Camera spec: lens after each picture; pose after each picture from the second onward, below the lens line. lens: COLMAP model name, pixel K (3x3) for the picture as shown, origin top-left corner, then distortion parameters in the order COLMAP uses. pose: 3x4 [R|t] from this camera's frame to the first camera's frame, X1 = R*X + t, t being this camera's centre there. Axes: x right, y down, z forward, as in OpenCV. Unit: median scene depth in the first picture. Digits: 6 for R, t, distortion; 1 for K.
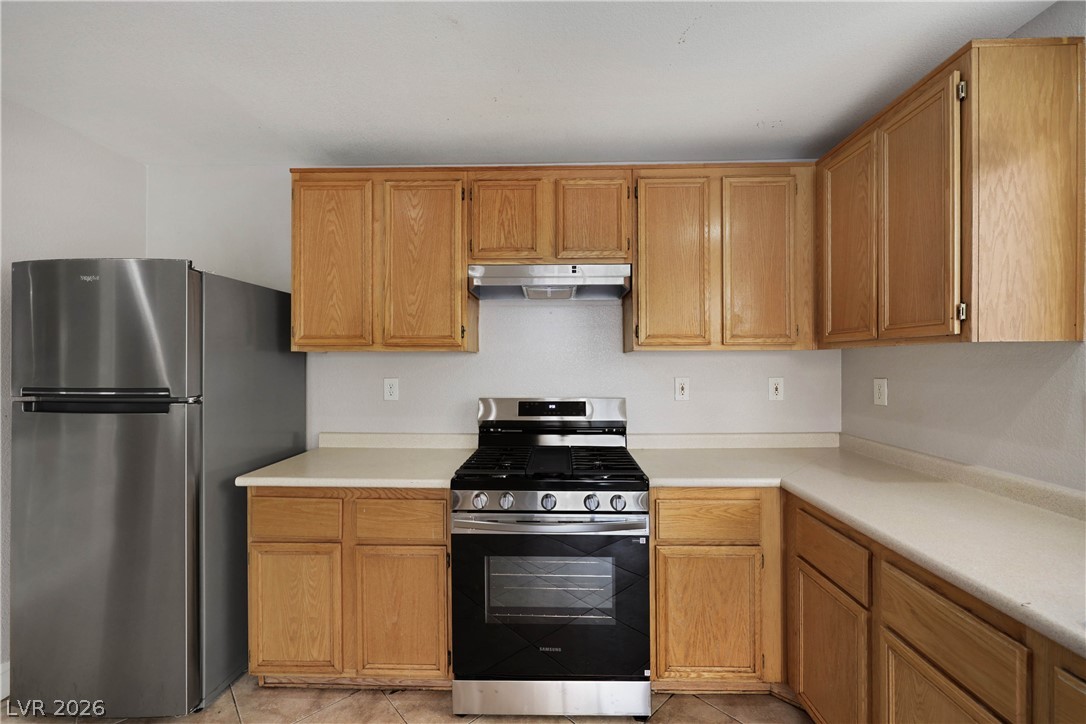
lens RADIAL K [[436.2, 0, 547.4], [0, 436.2, 362.3], [0, 0, 1]] dist [-0.003552, 0.000102]
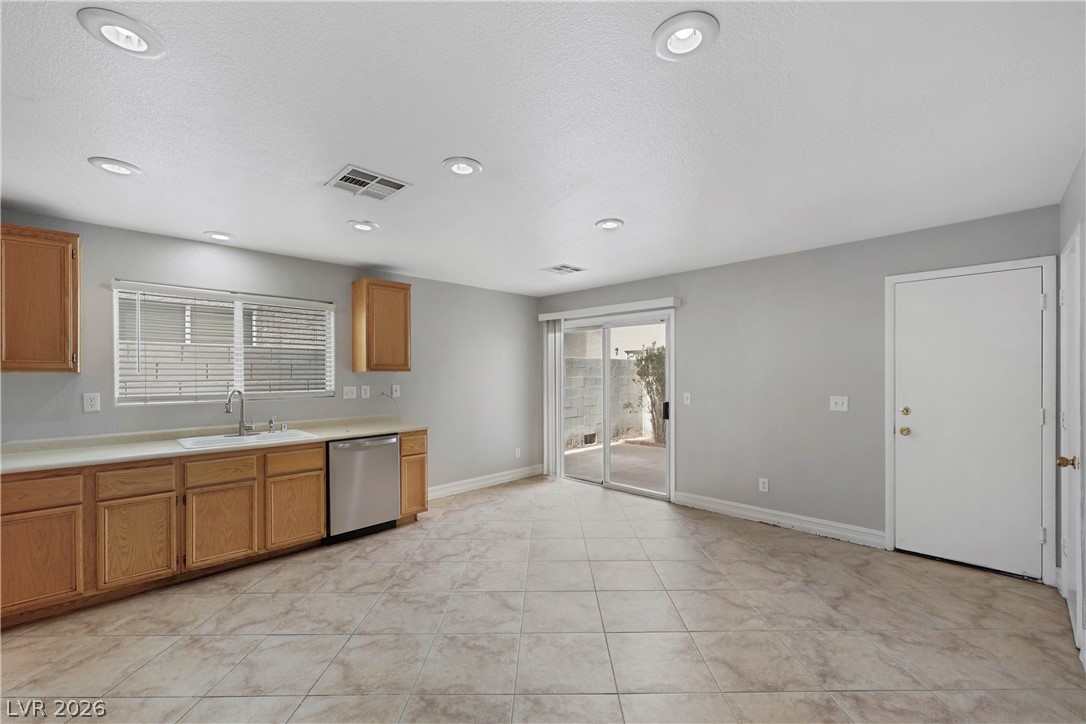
lens RADIAL K [[436.2, 0, 531.9], [0, 436.2, 375.3], [0, 0, 1]] dist [-0.003552, 0.000102]
pose [[-0.712956, 0.010944, 0.701123, -1.447747], [0.009955, 0.999935, -0.005485, 0.001437], [-0.701138, 0.003069, -0.713019, 0.640685]]
